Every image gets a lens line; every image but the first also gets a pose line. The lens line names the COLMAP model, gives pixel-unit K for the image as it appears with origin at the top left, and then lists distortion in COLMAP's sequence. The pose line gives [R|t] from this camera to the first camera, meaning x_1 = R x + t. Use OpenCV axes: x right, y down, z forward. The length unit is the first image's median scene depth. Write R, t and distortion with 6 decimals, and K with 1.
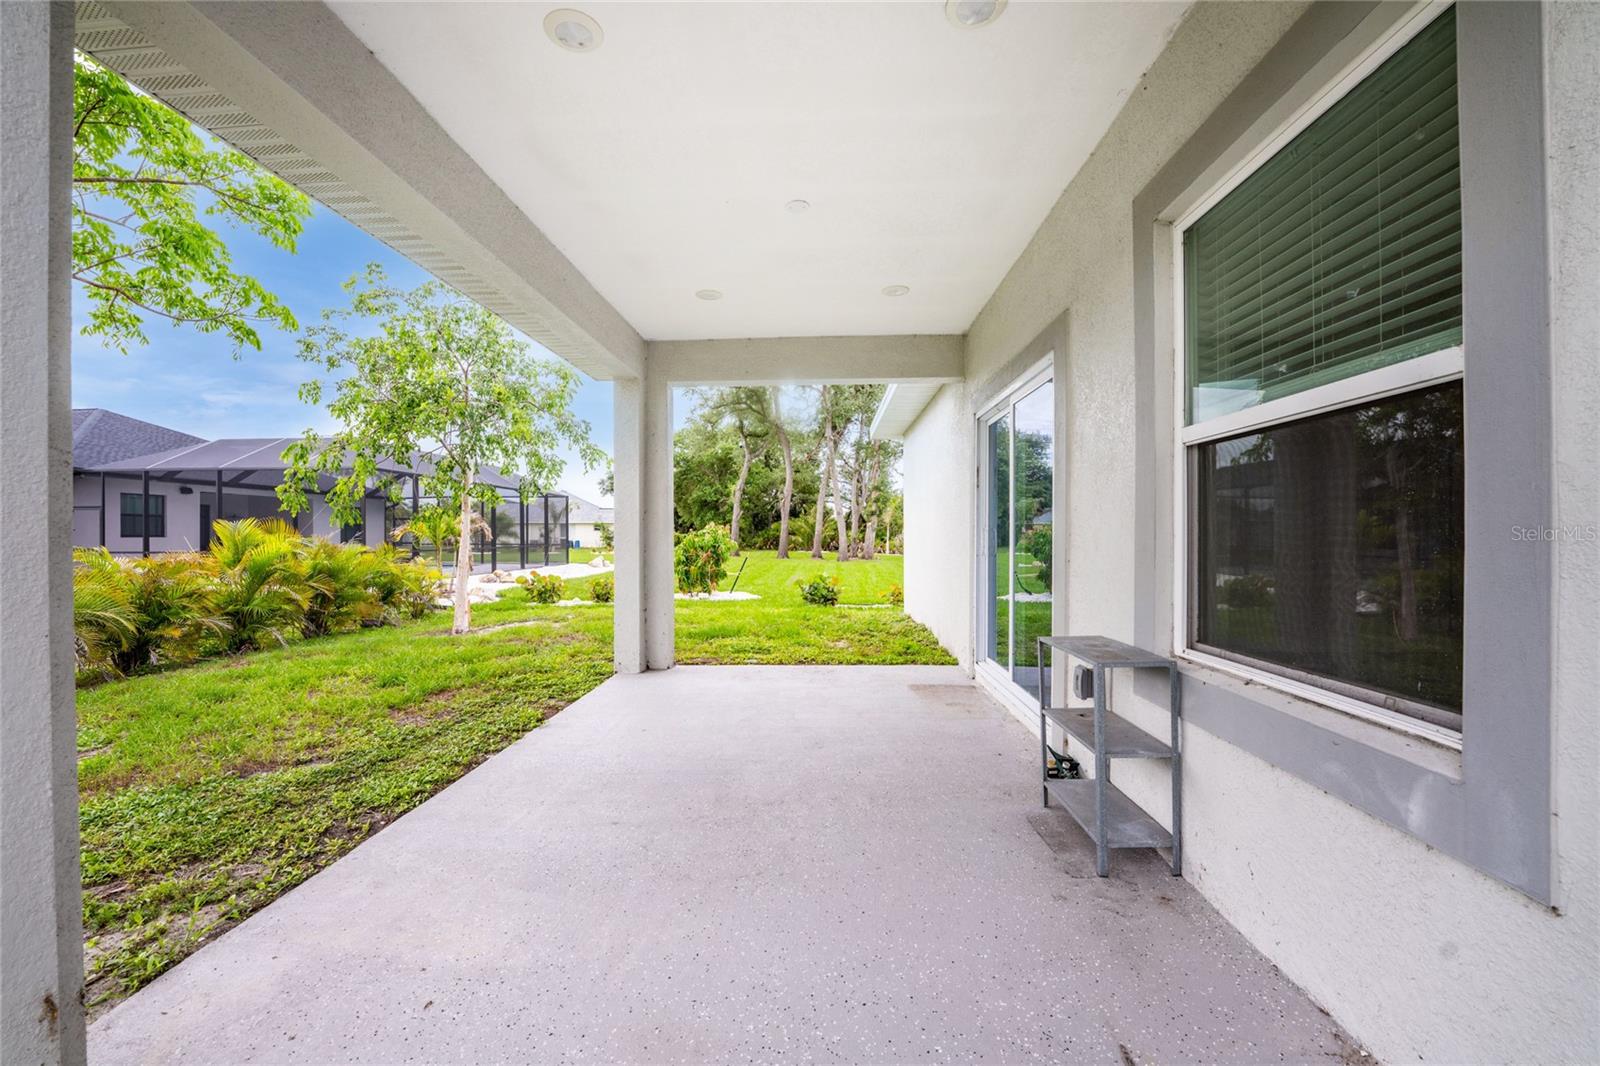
lens RADIAL K [[674.0, 0, 811.7], [0, 674.0, 539.7], [0, 0, 1]] dist [-0.025944, 0.000568]
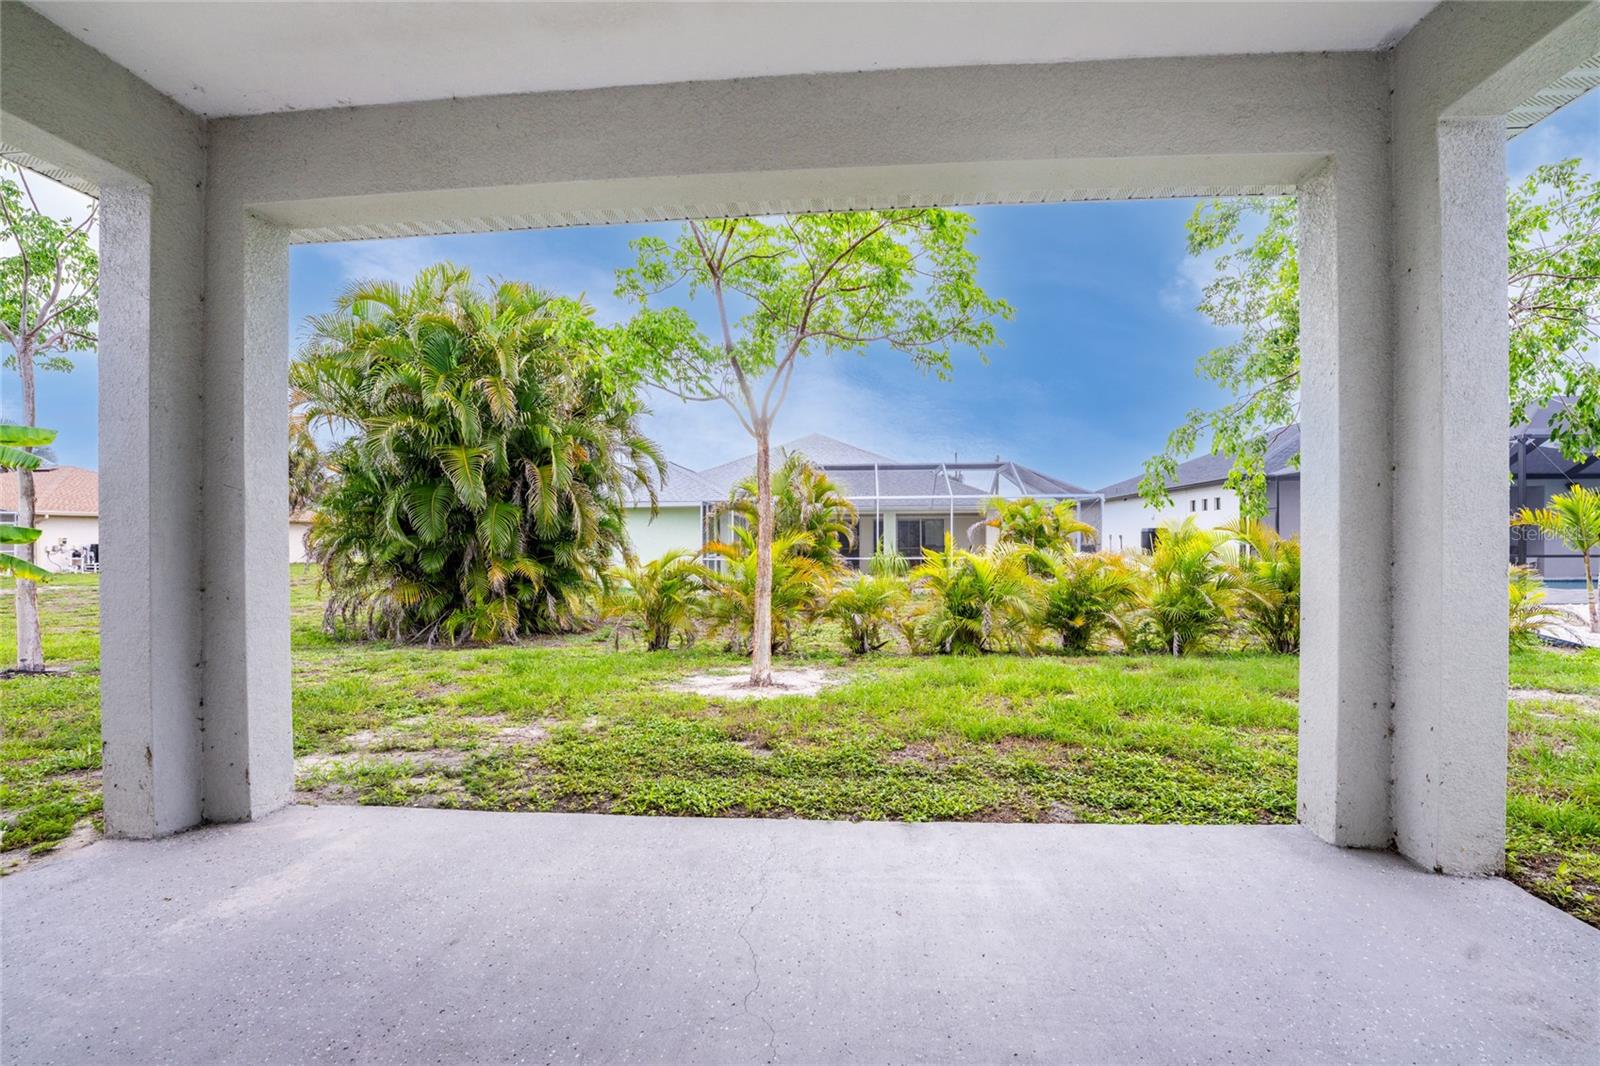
lens RADIAL K [[674.0, 0, 811.7], [0, 674.0, 539.7], [0, 0, 1]] dist [-0.025944, 0.000568]
pose [[-0.066266, -0.002935, -0.997798, 0.256064], [0.003154, 0.999990, -0.003151, 0.011416], [0.997797, -0.003356, -0.066256, 1.013060]]
